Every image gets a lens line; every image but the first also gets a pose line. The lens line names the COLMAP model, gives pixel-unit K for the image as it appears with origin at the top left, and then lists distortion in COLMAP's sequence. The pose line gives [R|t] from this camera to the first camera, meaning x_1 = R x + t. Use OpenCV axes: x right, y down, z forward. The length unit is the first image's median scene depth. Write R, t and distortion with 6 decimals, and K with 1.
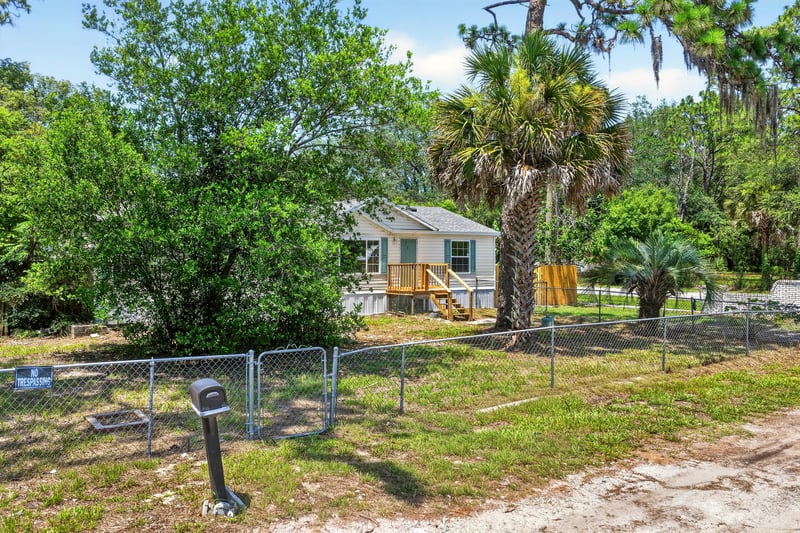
lens RADIAL K [[663.4, 0, 396.7], [0, 663.4, 265.3], [0, 0, 1]] dist [-0.002981, -0.002625]
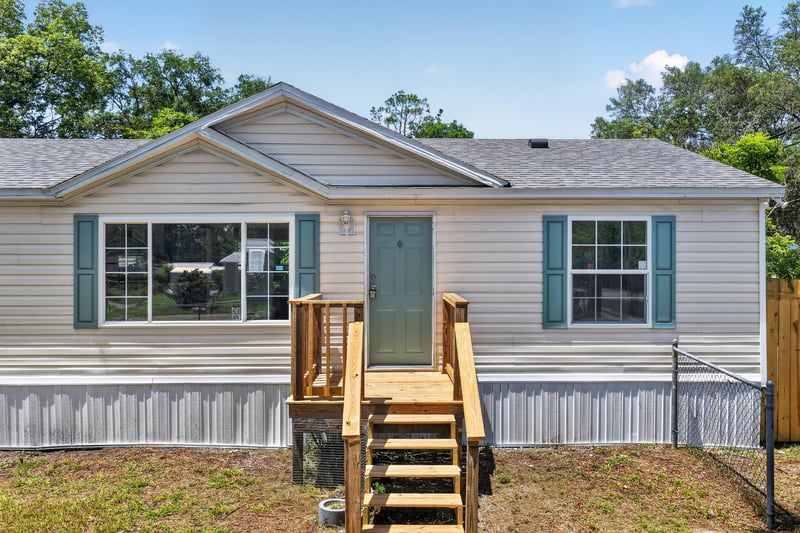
lens RADIAL K [[658.7, 0, 409.1], [0, 658.7, 267.6], [0, 0, 1]] dist [0.002980, 0.002811]
pose [[0.828784, 0.007314, -0.559520, 0.196440], [-0.003432, 0.999962, 0.007987, -0.017445], [0.559558, -0.004699, 0.828778, 0.734099]]
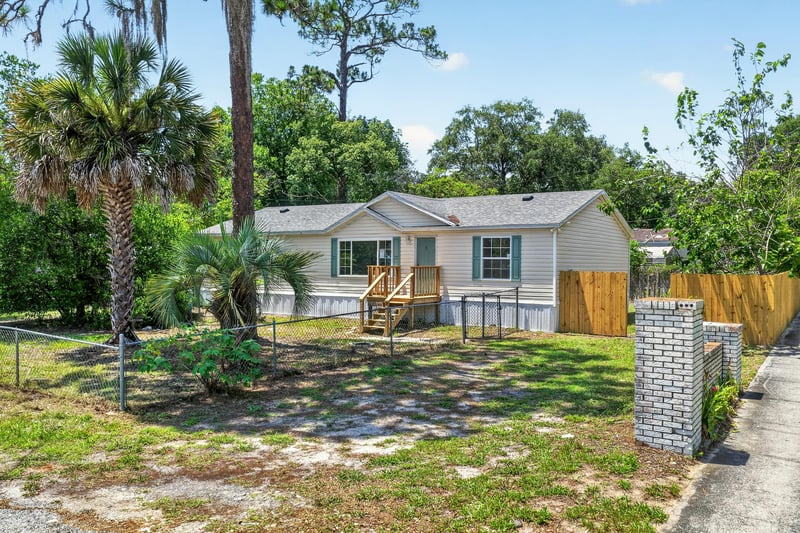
lens RADIAL K [[677.5, 0, 396.8], [0, 677.5, 263.1], [0, 0, 1]] dist [0.000354, 0.007282]
pose [[0.365831, 0.004631, -0.930670, 0.806649], [-0.013872, 0.999904, -0.000477, -0.005686], [0.930578, 0.013085, 0.365860, 0.642100]]
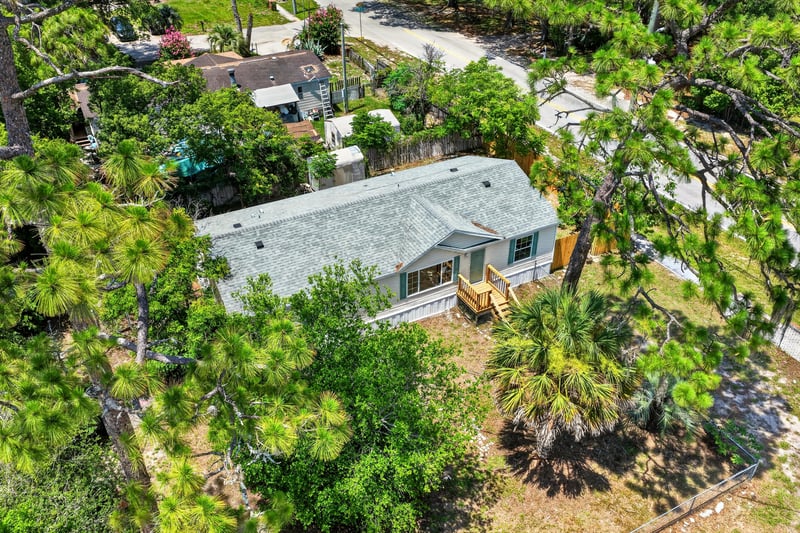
lens RADIAL K [[677.5, 0, 396.8], [0, 677.5, 263.1], [0, 0, 1]] dist [0.000354, 0.007282]
pose [[0.994085, 0.061130, -0.089765, -0.016003], [-0.000964, 0.831478, 0.555557, -0.674110], [0.108599, -0.552185, 0.826619, -0.009887]]
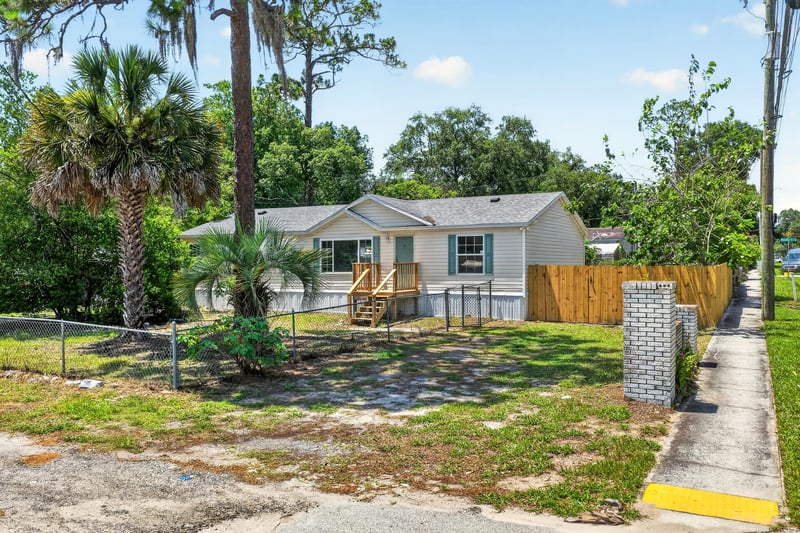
lens RADIAL K [[663.4, 0, 396.7], [0, 663.4, 265.3], [0, 0, 1]] dist [-0.002981, -0.002625]
pose [[0.437760, 0.001318, -0.899091, 0.836257], [-0.001149, 0.999999, 0.000906, -0.000265], [0.899091, 0.000636, 0.437761, 0.581520]]
